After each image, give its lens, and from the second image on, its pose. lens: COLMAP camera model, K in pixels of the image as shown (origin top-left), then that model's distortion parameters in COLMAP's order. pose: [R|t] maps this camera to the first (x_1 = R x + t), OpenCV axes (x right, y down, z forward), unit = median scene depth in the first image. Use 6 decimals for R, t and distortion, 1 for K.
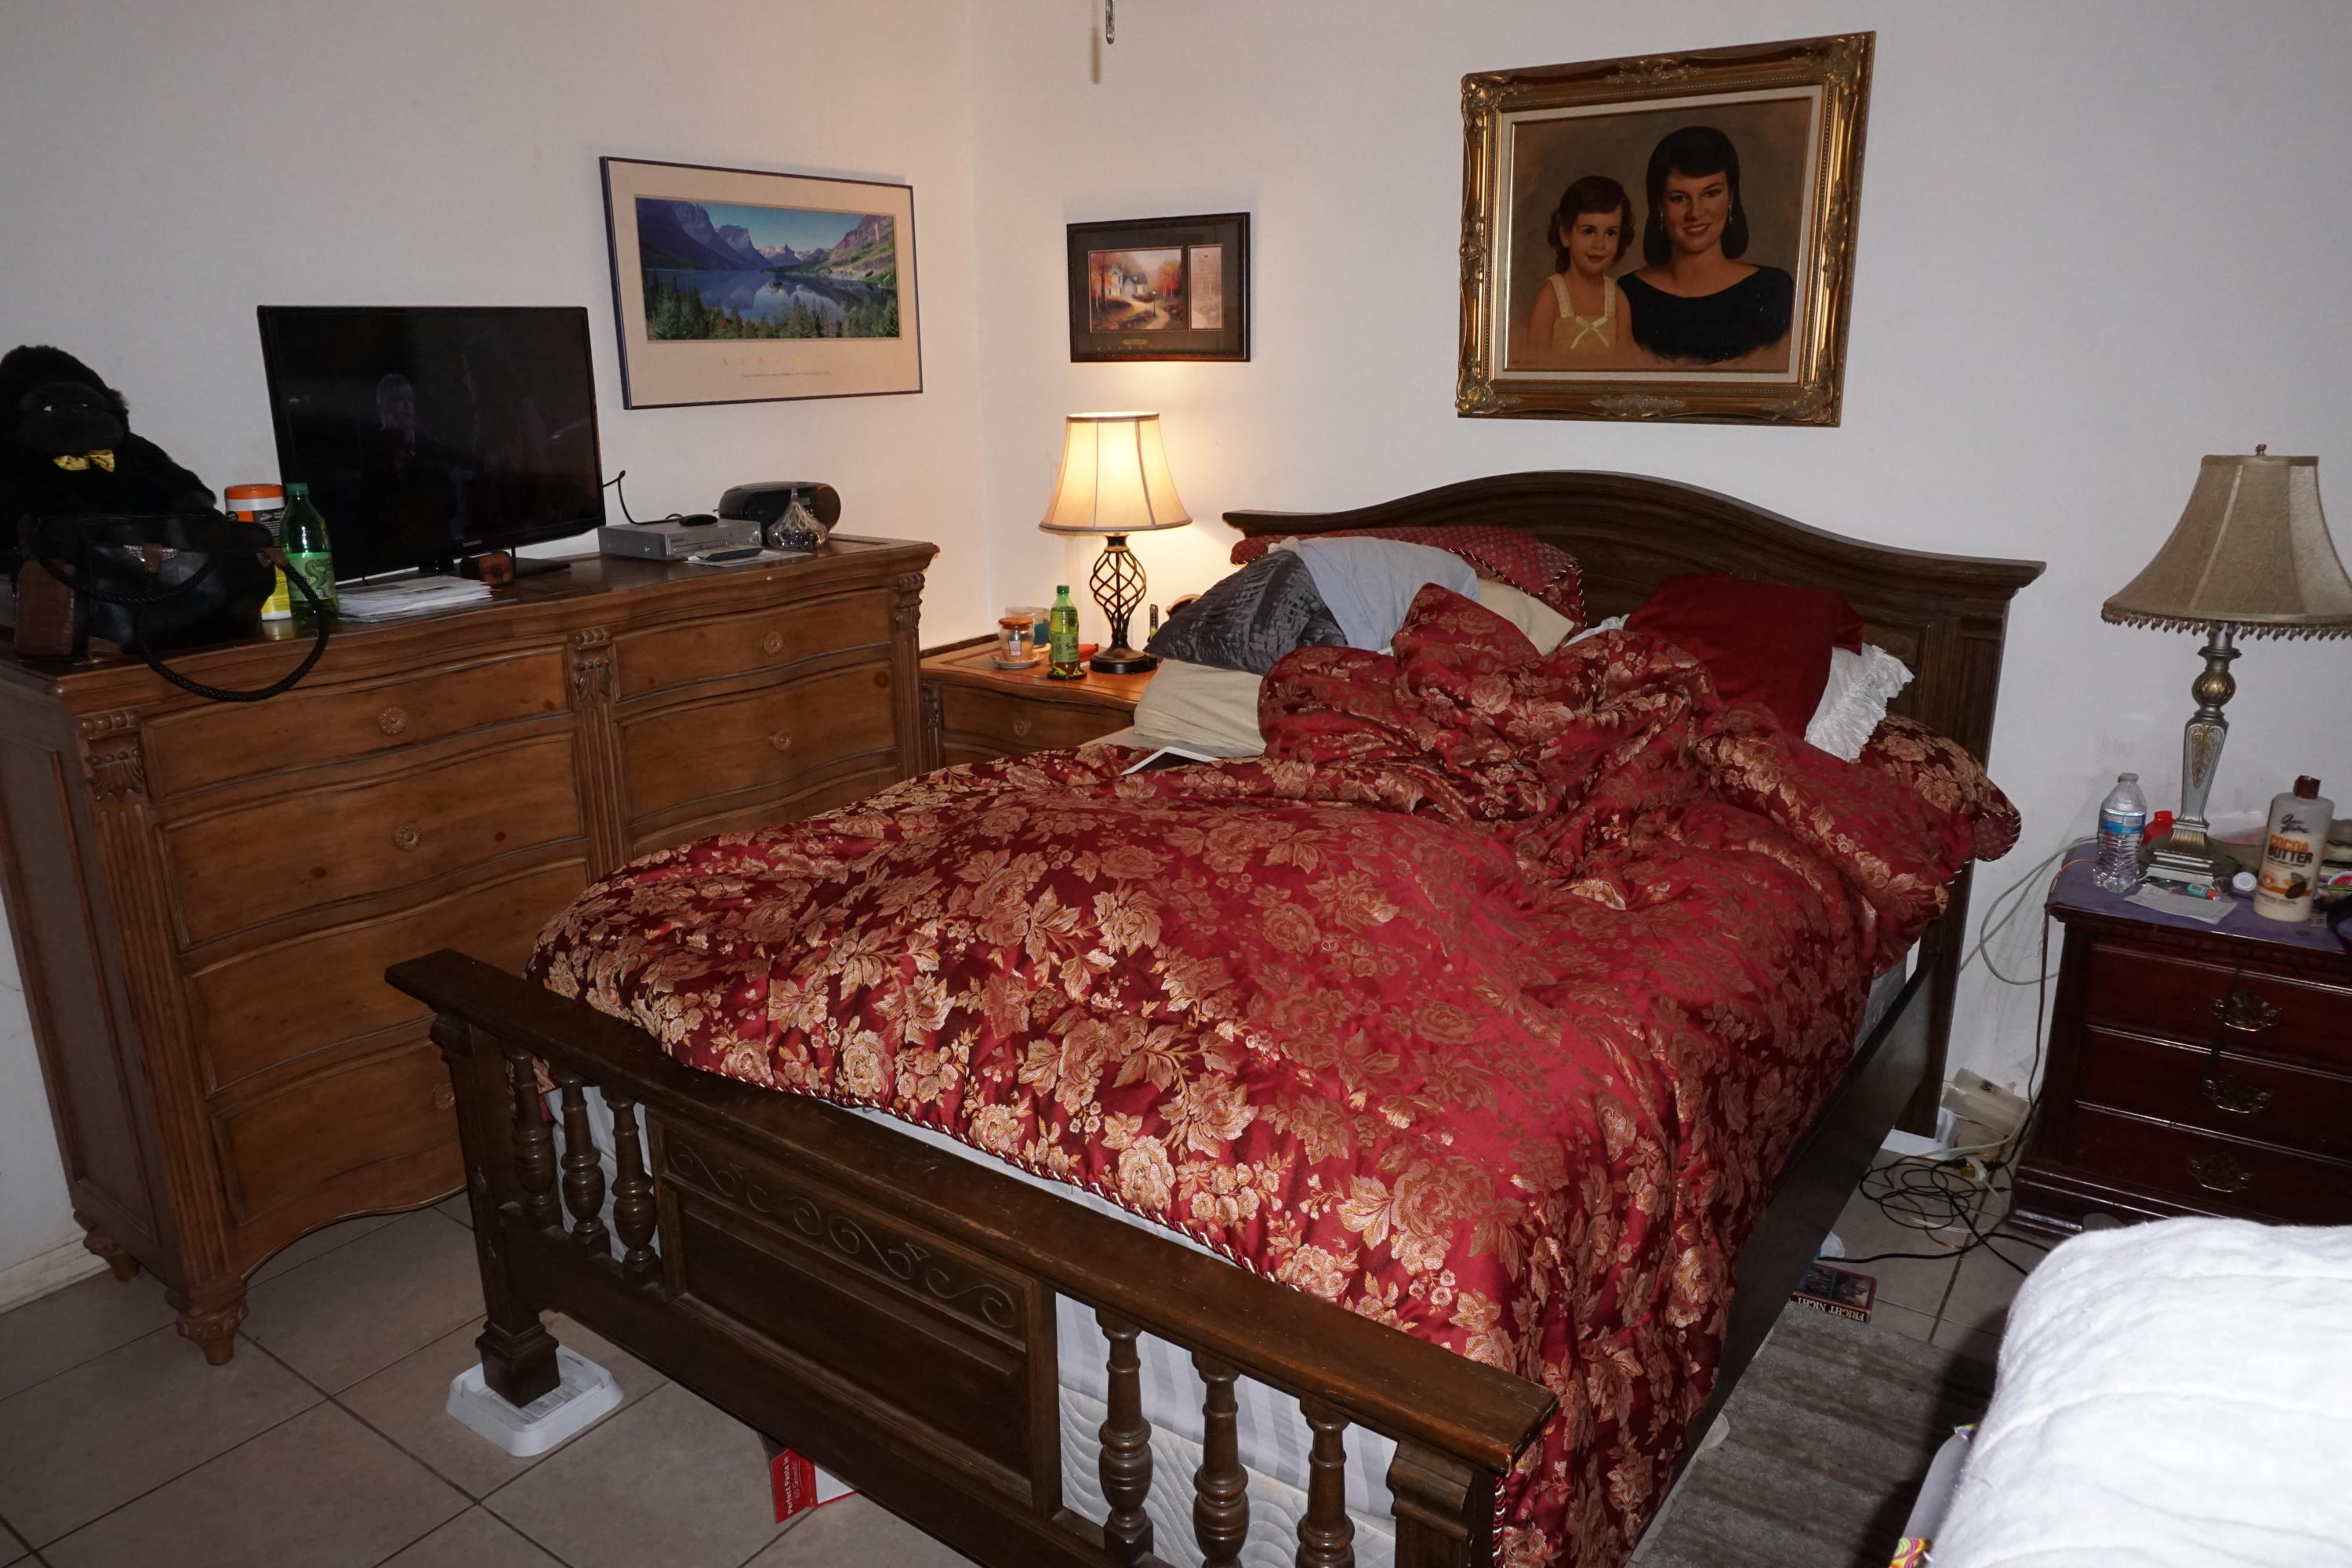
lens RADIAL K [[1590.5, 0, 1176.0], [0, 1590.5, 784.0], [0, 0, 1]] dist [-0.017510, 0.003502]
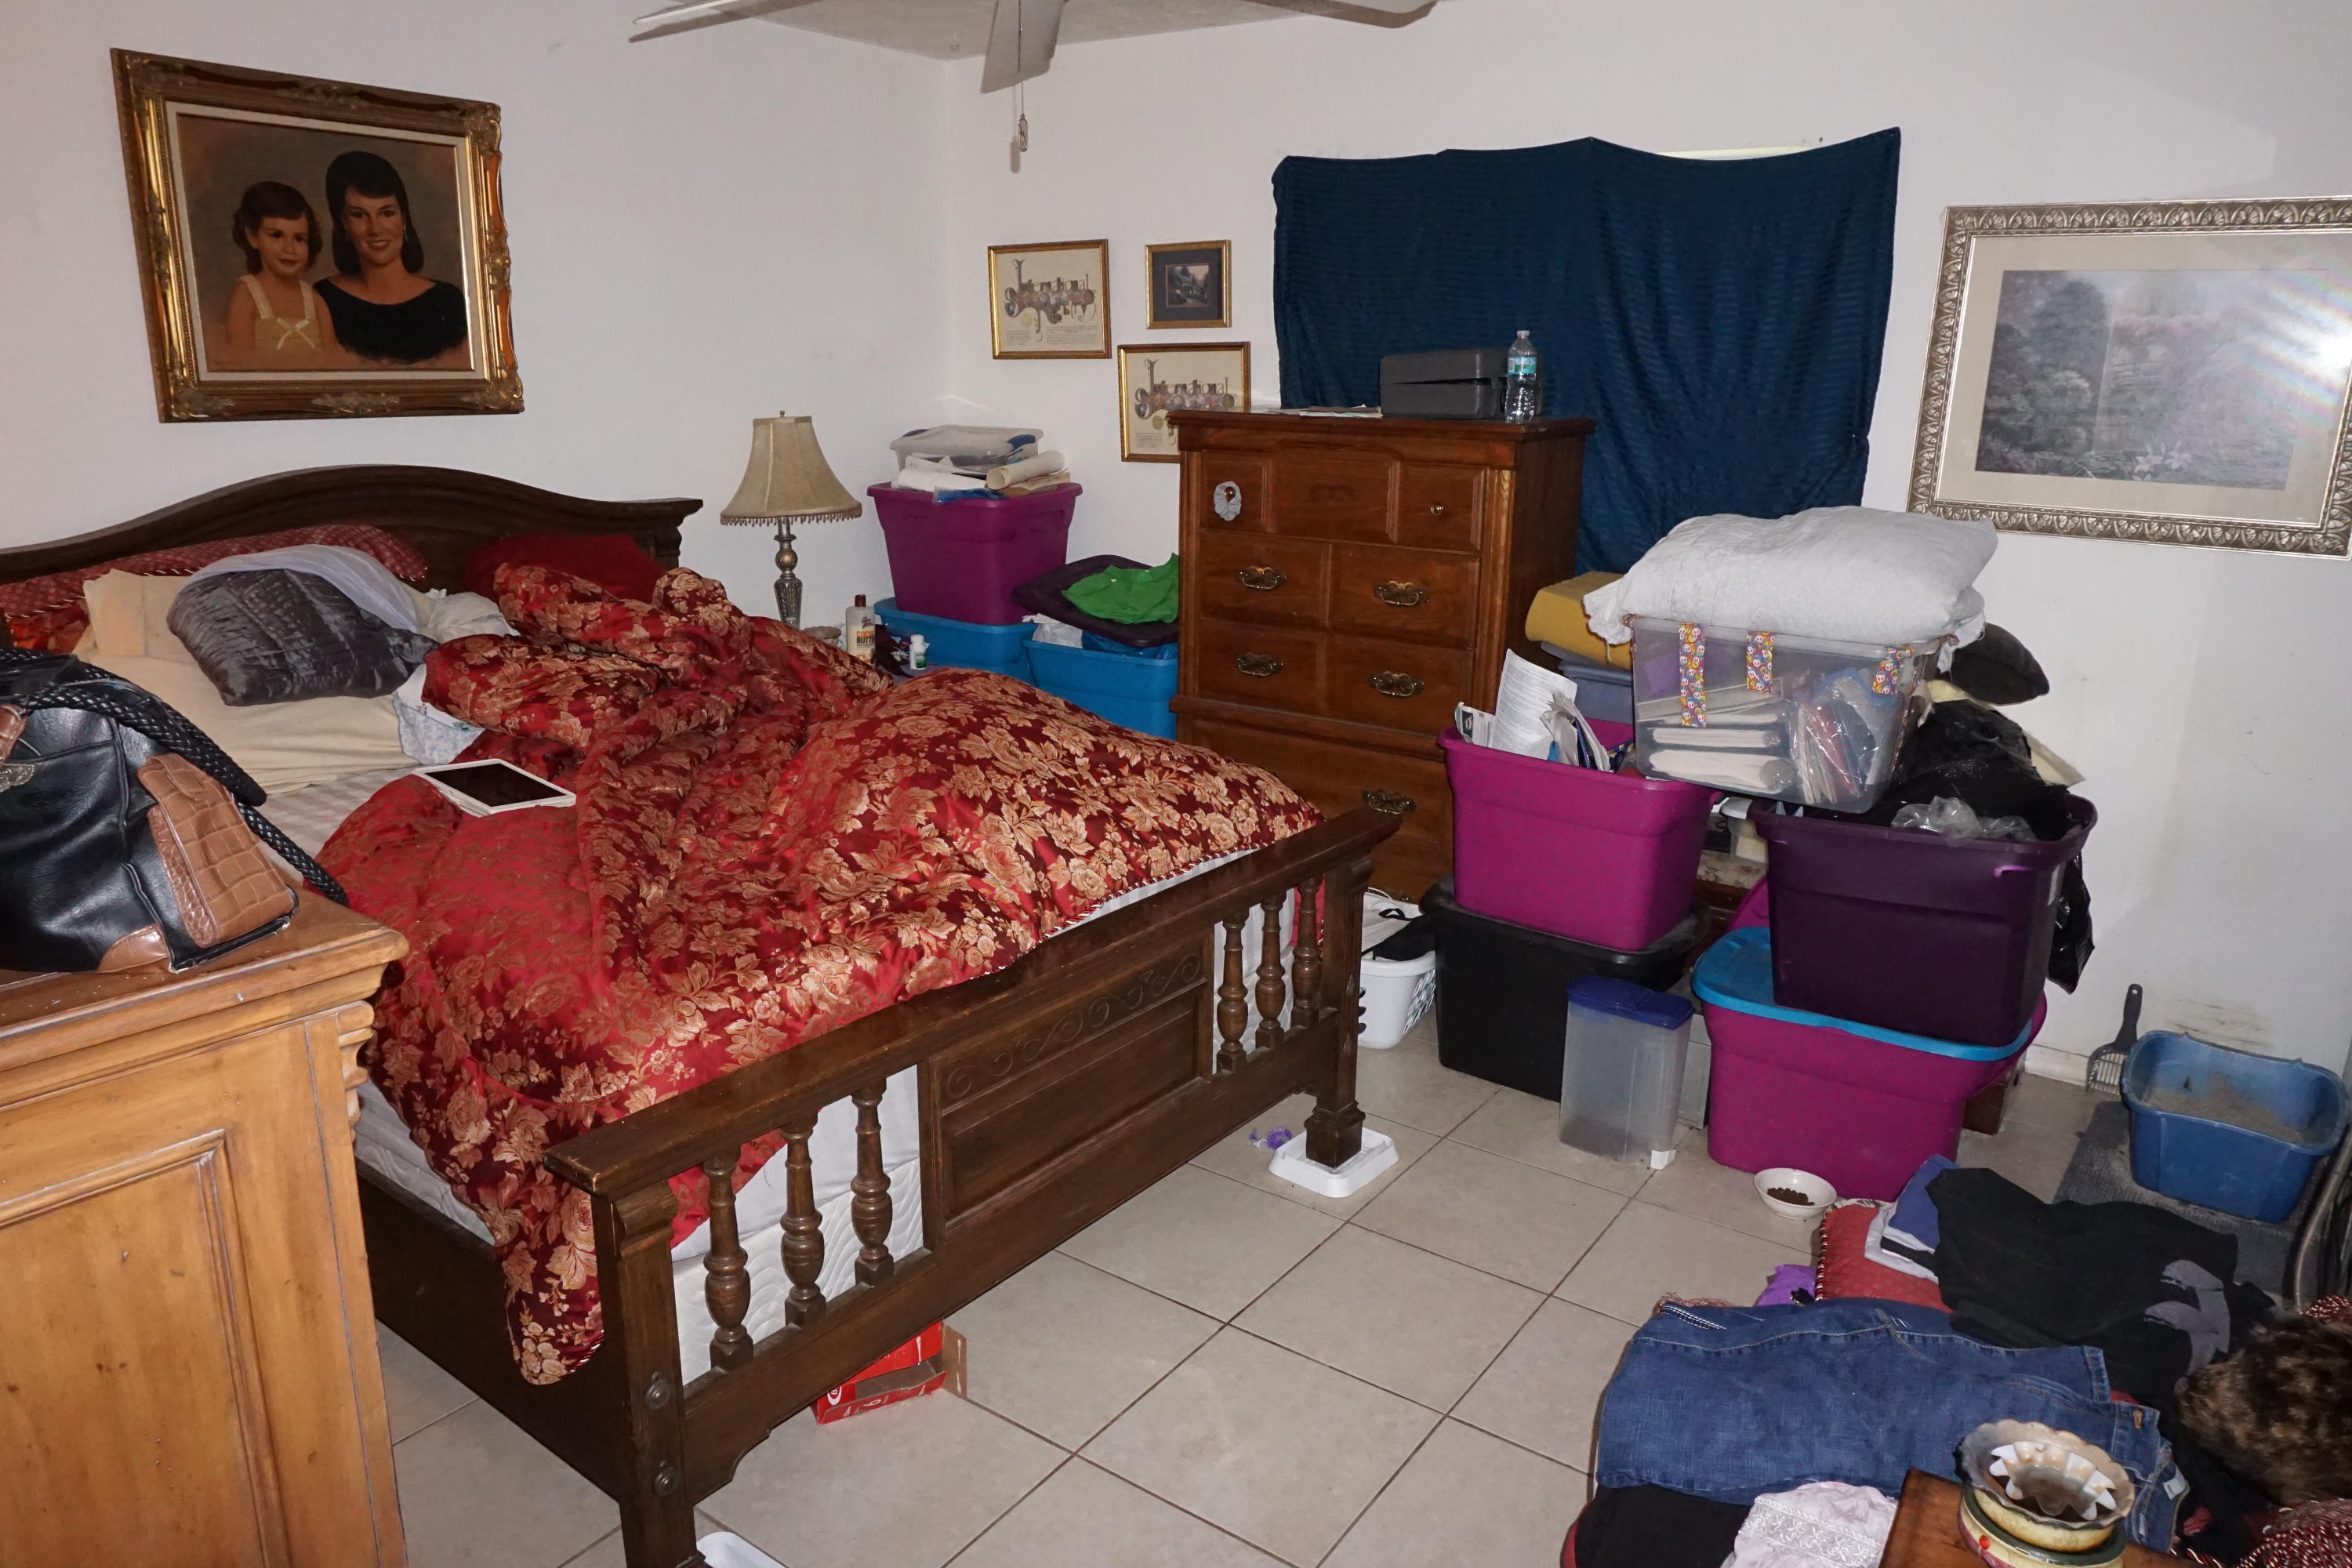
lens RADIAL K [[1621.5, 0, 1176.0], [0, 1621.5, 784.0], [0, 0, 1]] dist [0.001490, 0.000556]
pose [[-0.007486, -0.249717, 0.968290, -0.893615], [0.257771, 0.935110, 0.243153, -0.127206], [-0.966177, 0.251417, 0.057370, 0.488040]]
